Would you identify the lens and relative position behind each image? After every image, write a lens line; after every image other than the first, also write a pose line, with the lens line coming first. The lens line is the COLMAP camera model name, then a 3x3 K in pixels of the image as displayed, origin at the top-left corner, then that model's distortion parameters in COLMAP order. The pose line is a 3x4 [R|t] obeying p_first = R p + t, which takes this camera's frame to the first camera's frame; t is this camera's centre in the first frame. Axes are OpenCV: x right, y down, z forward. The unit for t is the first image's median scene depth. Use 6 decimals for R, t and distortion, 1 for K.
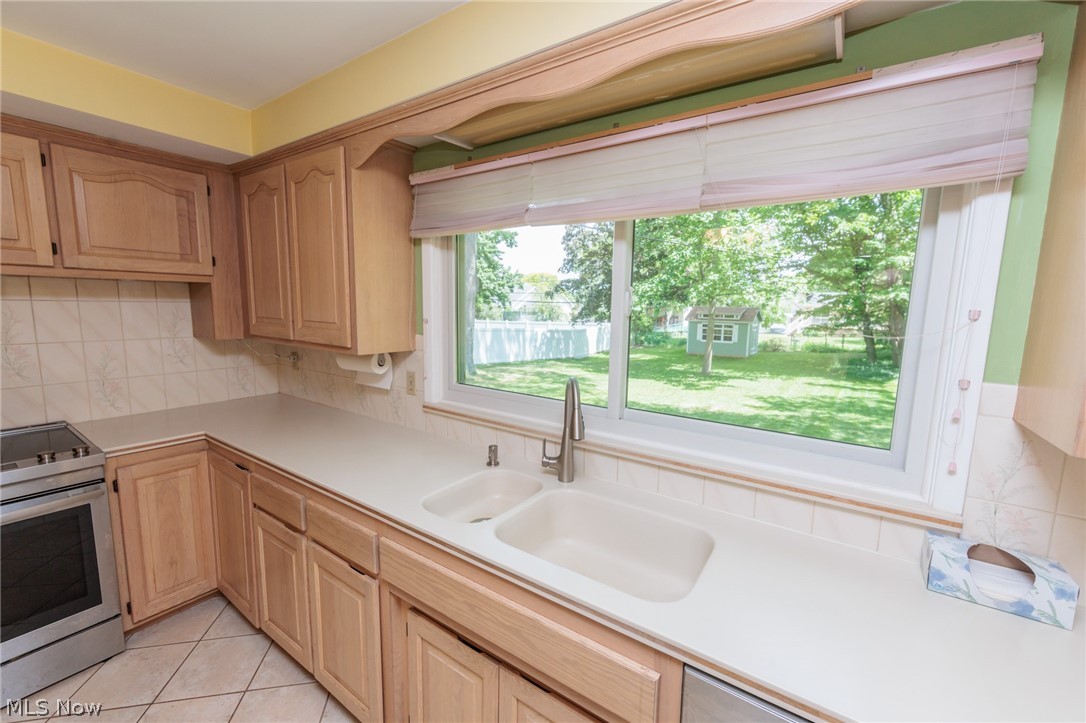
lens RADIAL K [[438.3, 0, 544.4], [0, 438.3, 361.4], [0, 0, 1]] dist [-0.002984, -0.000471]
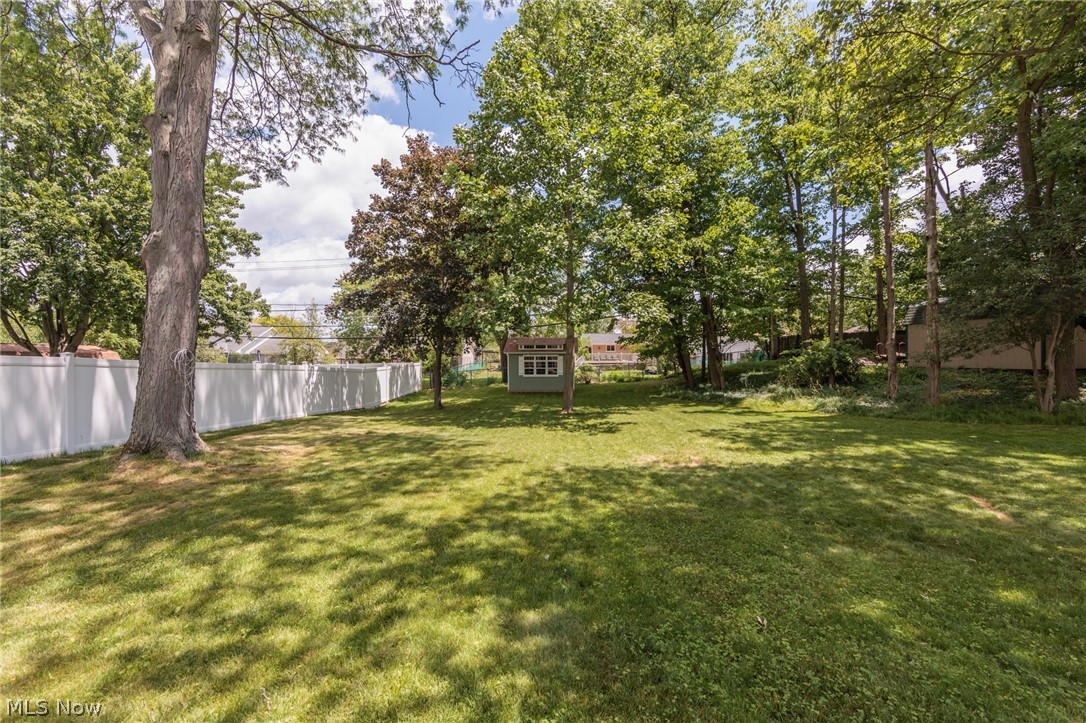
lens RADIAL K [[423.8, 0, 543.2], [0, 423.8, 360.2], [0, 0, 1]] dist [-0.001064, -0.000178]
pose [[0.836518, -0.024476, 0.547393, -0.921919], [0.087335, 0.992186, -0.089099, 0.005139], [-0.540935, 0.122339, 0.832119, 3.746884]]
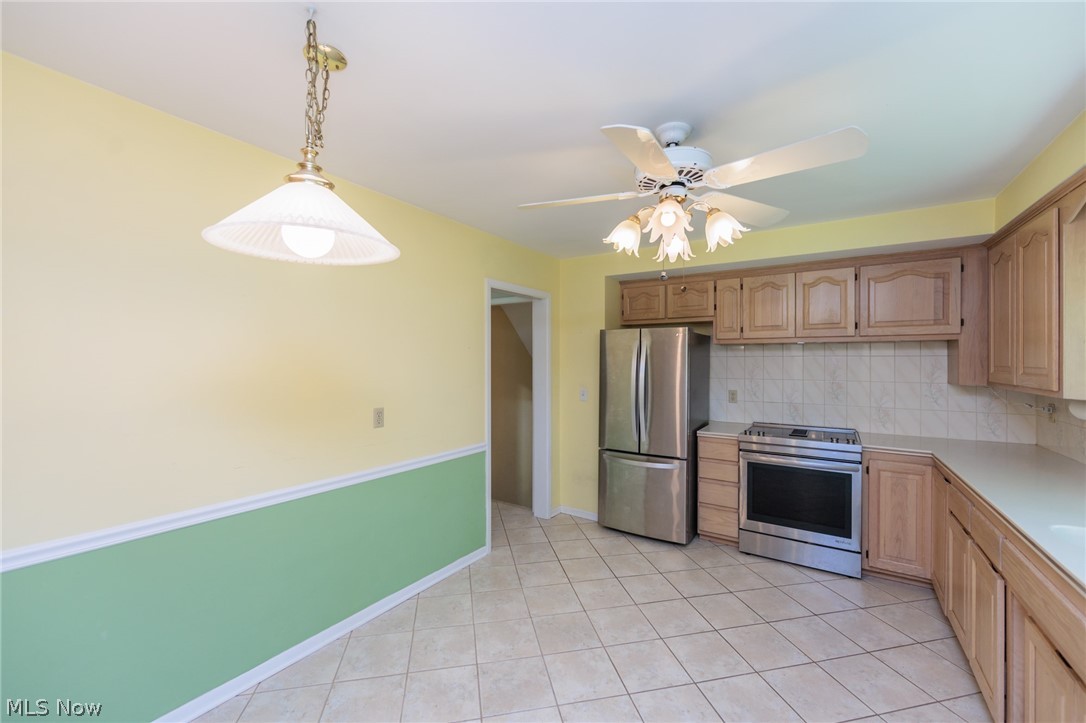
lens RADIAL K [[433.2, 0, 545.3], [0, 433.2, 360.7], [0, 0, 1]] dist [-0.001779, -0.000161]
pose [[0.016232, -0.020363, -0.999661, 0.503019], [-0.131641, 0.991046, -0.022325, 0.070995], [0.991165, 0.131958, 0.013406, -0.202911]]
